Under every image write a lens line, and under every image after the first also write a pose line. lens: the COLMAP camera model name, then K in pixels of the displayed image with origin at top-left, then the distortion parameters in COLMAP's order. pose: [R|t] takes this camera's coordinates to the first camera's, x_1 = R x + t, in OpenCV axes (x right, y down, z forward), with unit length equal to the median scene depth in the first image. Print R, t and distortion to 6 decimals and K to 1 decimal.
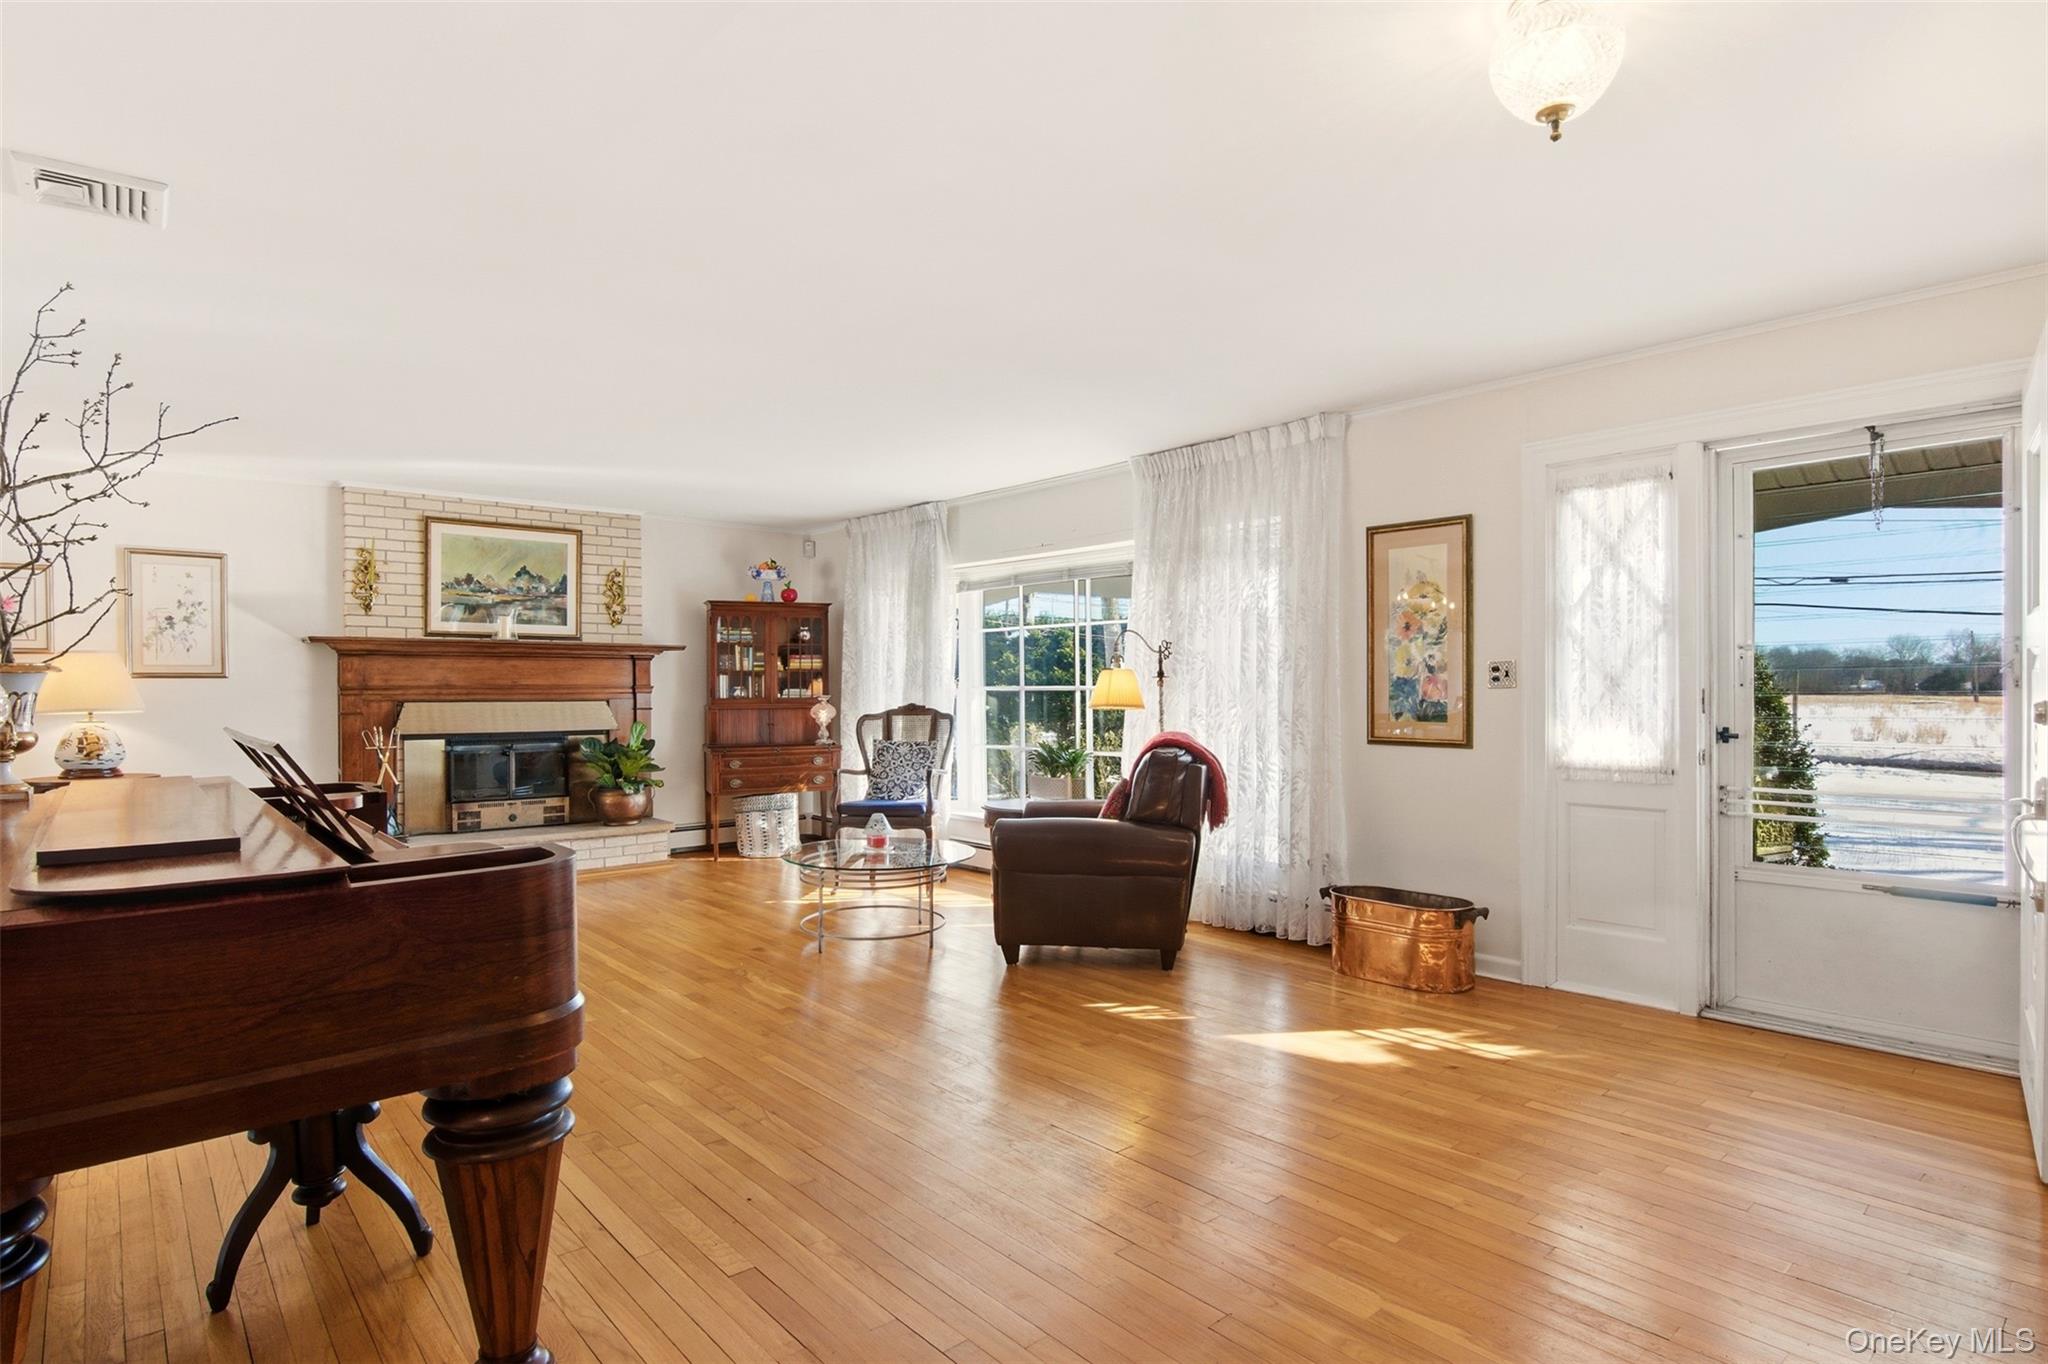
lens RADIAL K [[1066.7, 0, 1029.0], [0, 1066.7, 693.7], [0, 0, 1]] dist [0.002944, -0.017295]
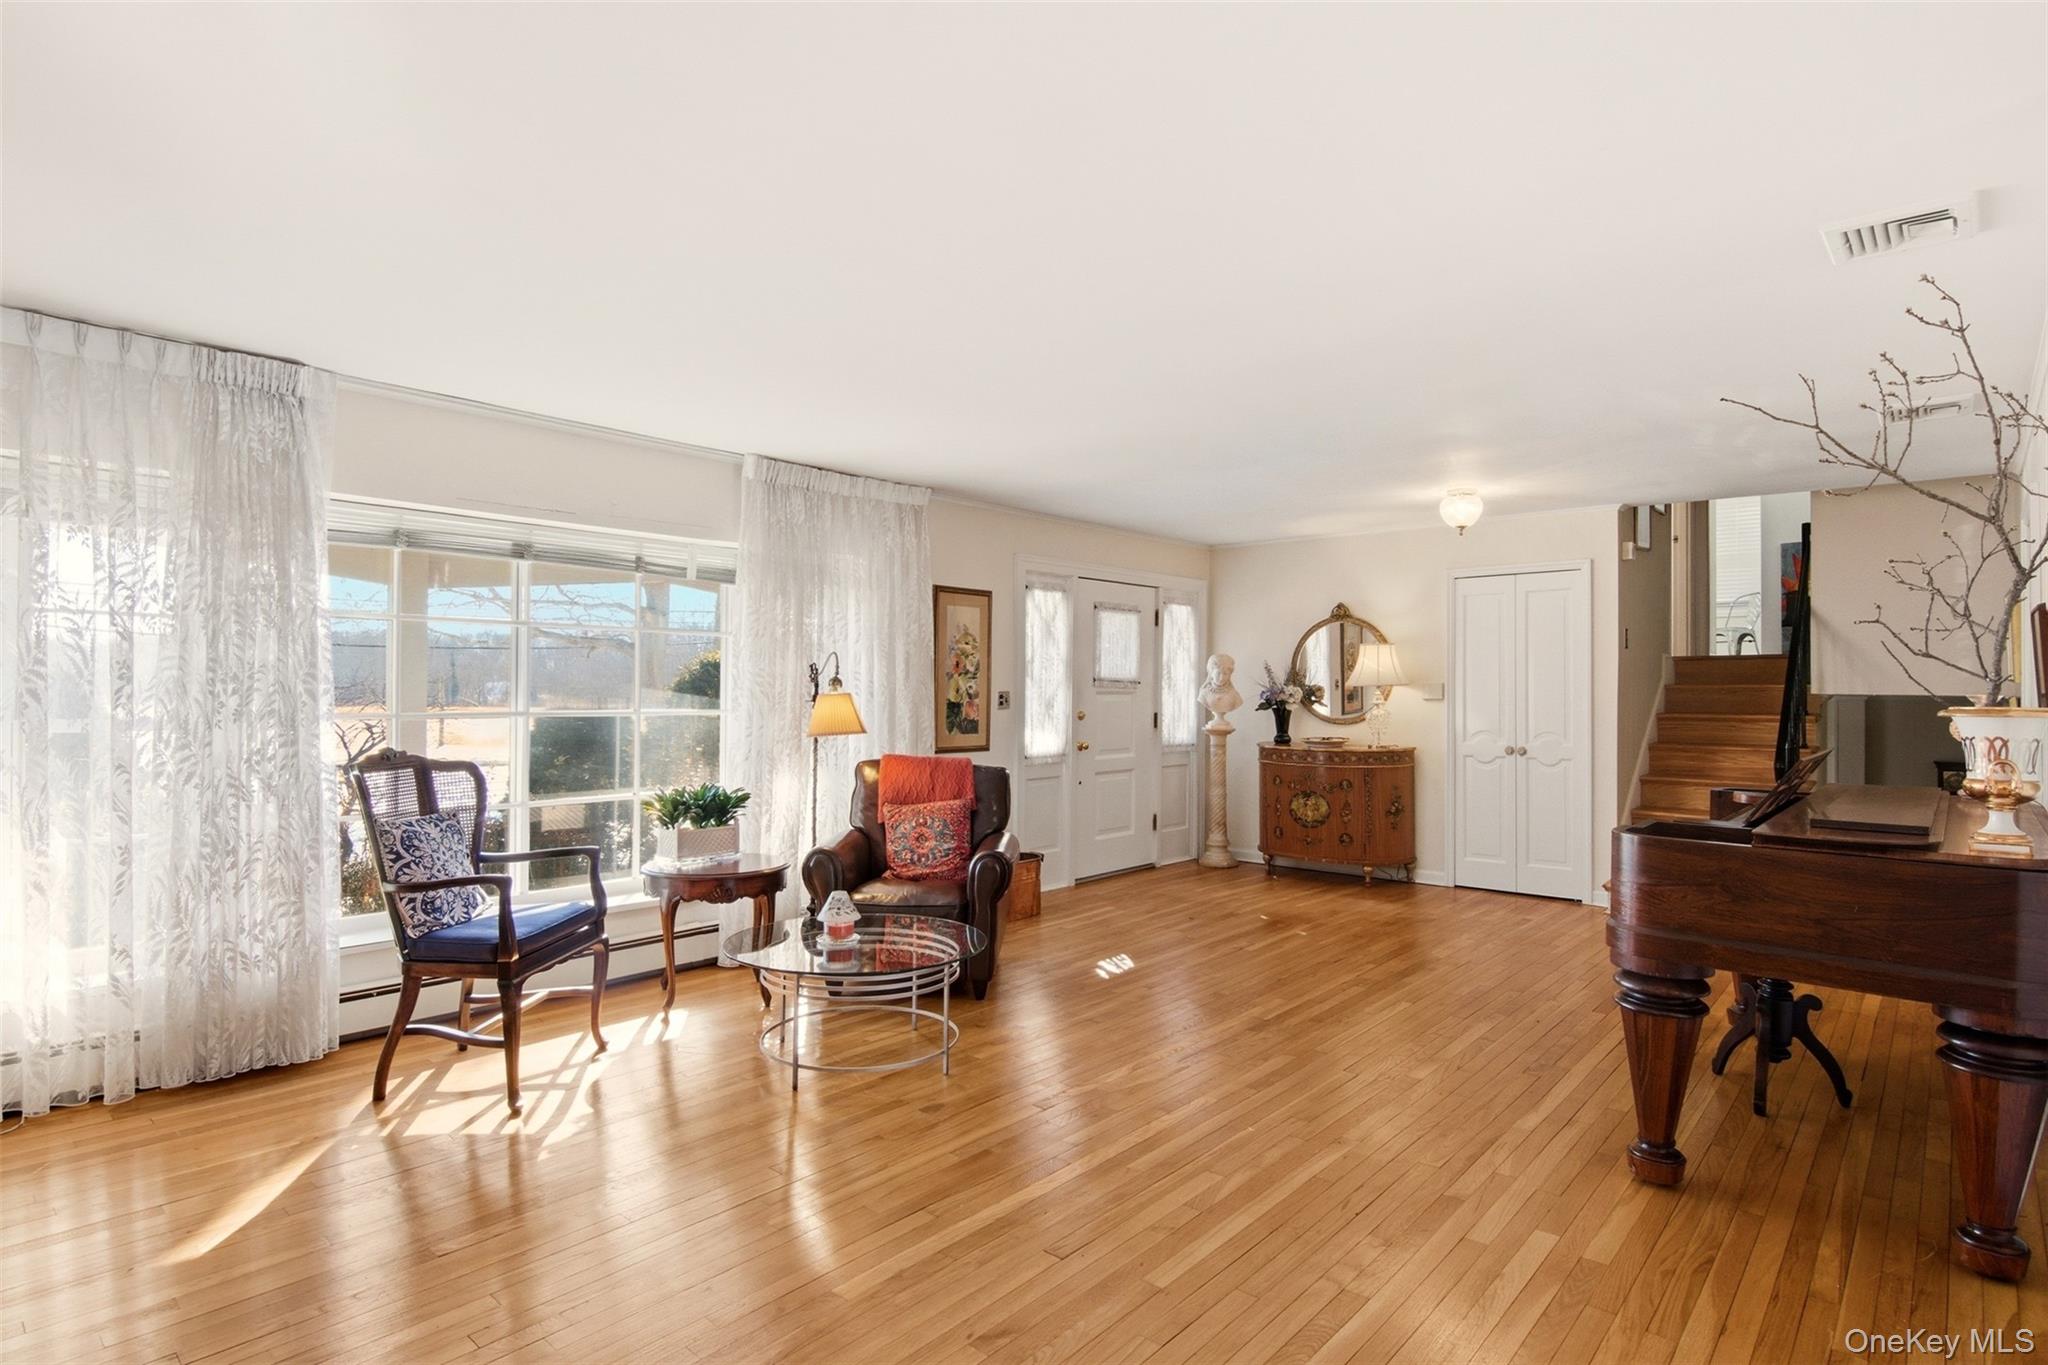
lens RADIAL K [[1046.5, 0, 1024.0], [0, 1046.5, 682.5], [0, 0, 1]] dist [-0.002286, -0.000579]
pose [[-0.113727, 0.012017, 0.993439, -0.678109], [0.003905, 0.999925, -0.011649, -0.016794], [-0.993504, 0.002555, -0.113766, 0.744484]]
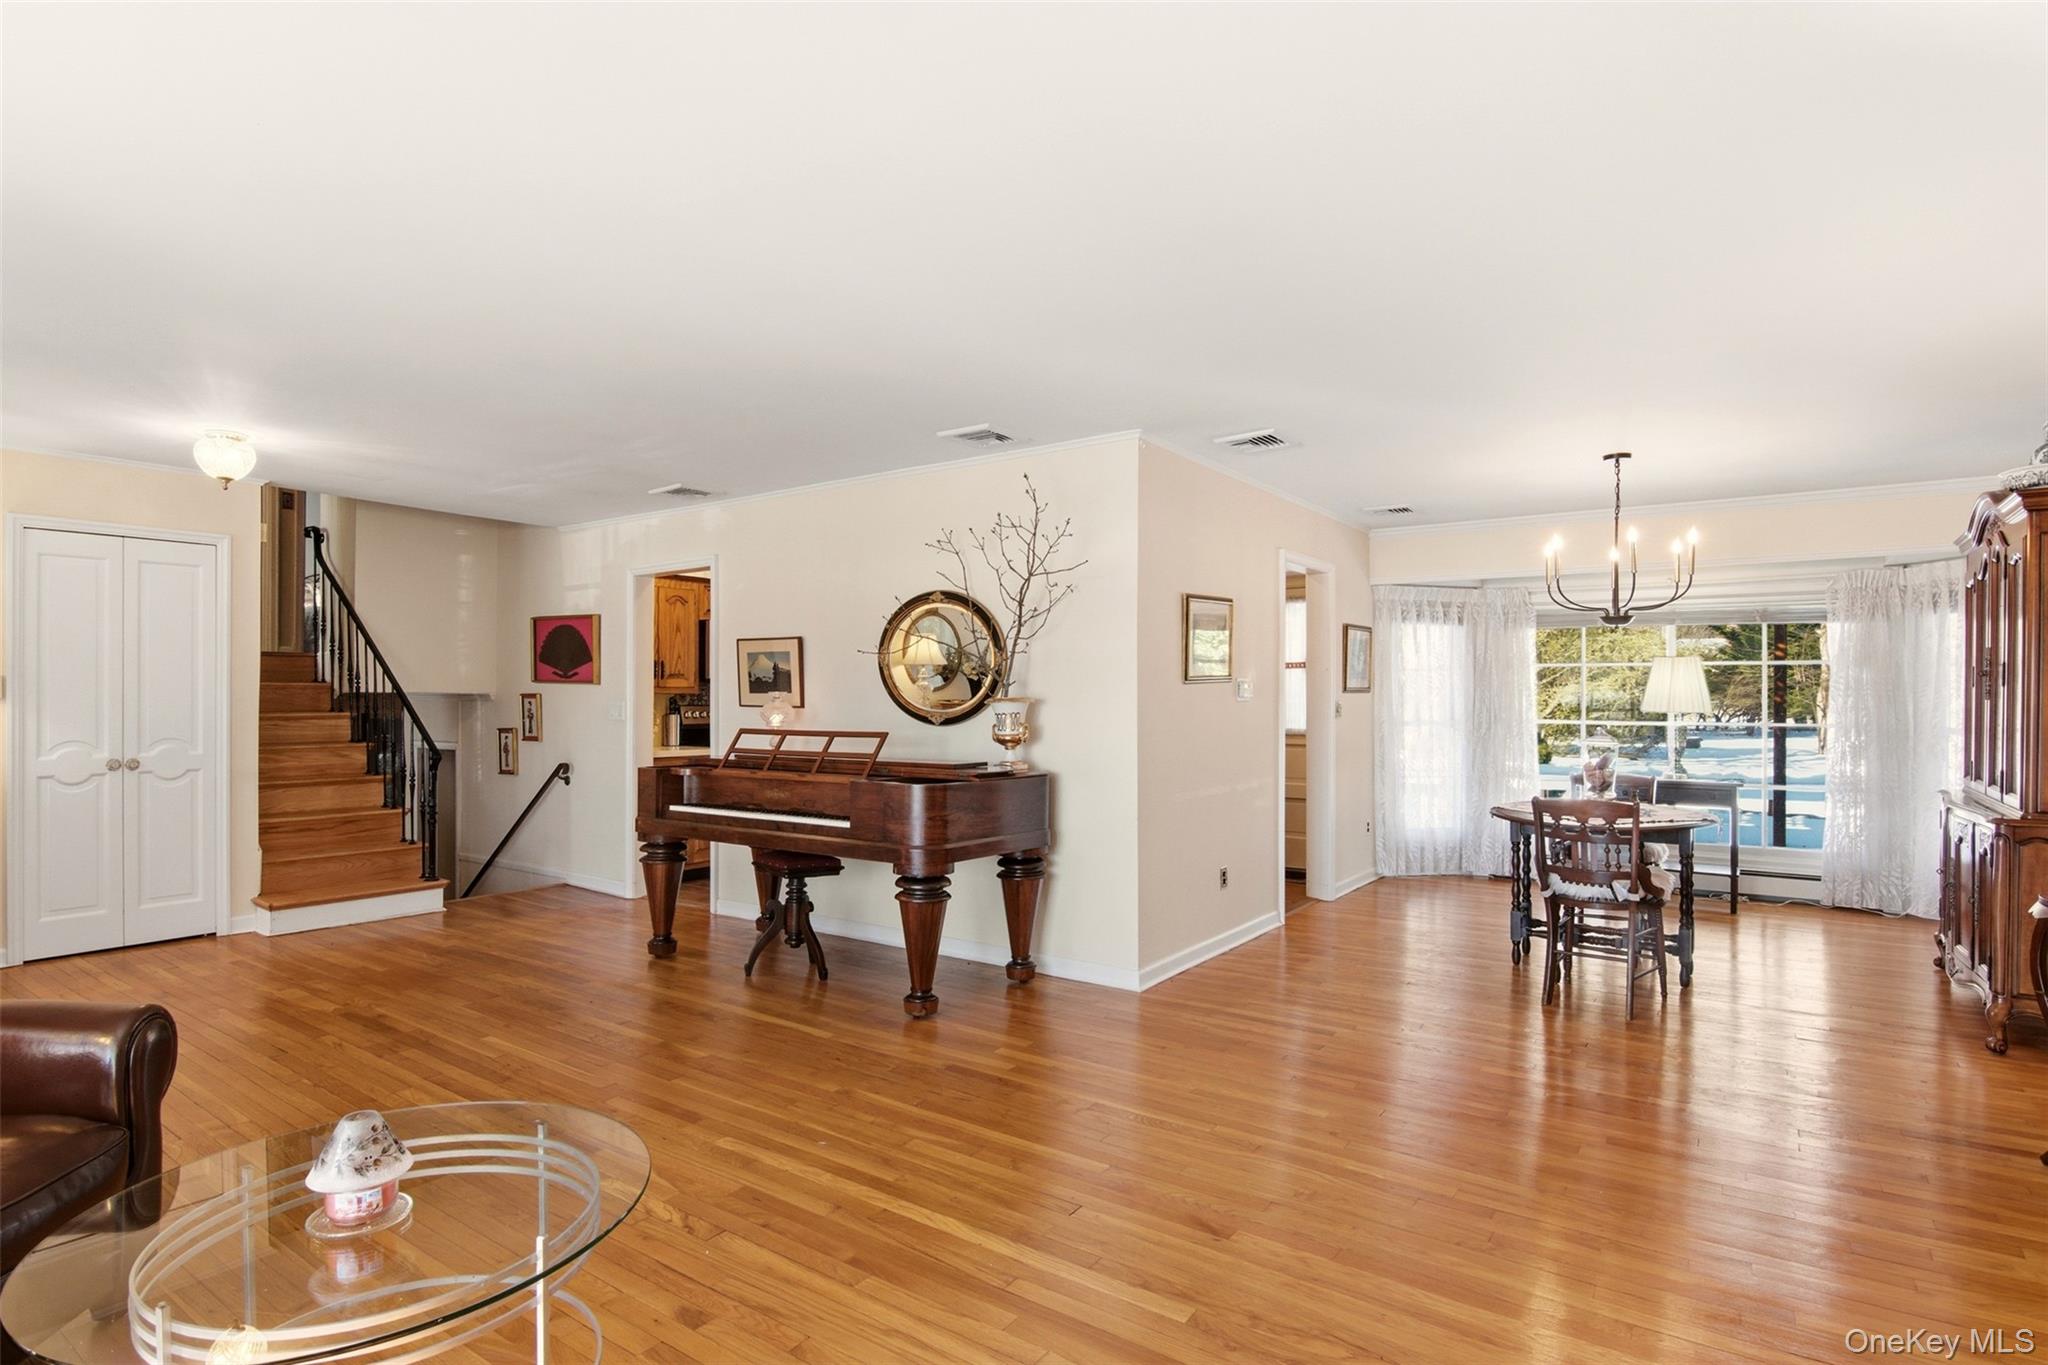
lens RADIAL K [[1046.9, 0, 1028.7], [0, 1046.9, 694.9], [0, 0, 1]] dist [-0.000322, -0.016760]
pose [[-0.972827, 0.002020, -0.231523, -0.211730], [0.000697, 0.999983, 0.005799, -0.016722], [0.231531, 0.005480, -0.972812, 1.066150]]
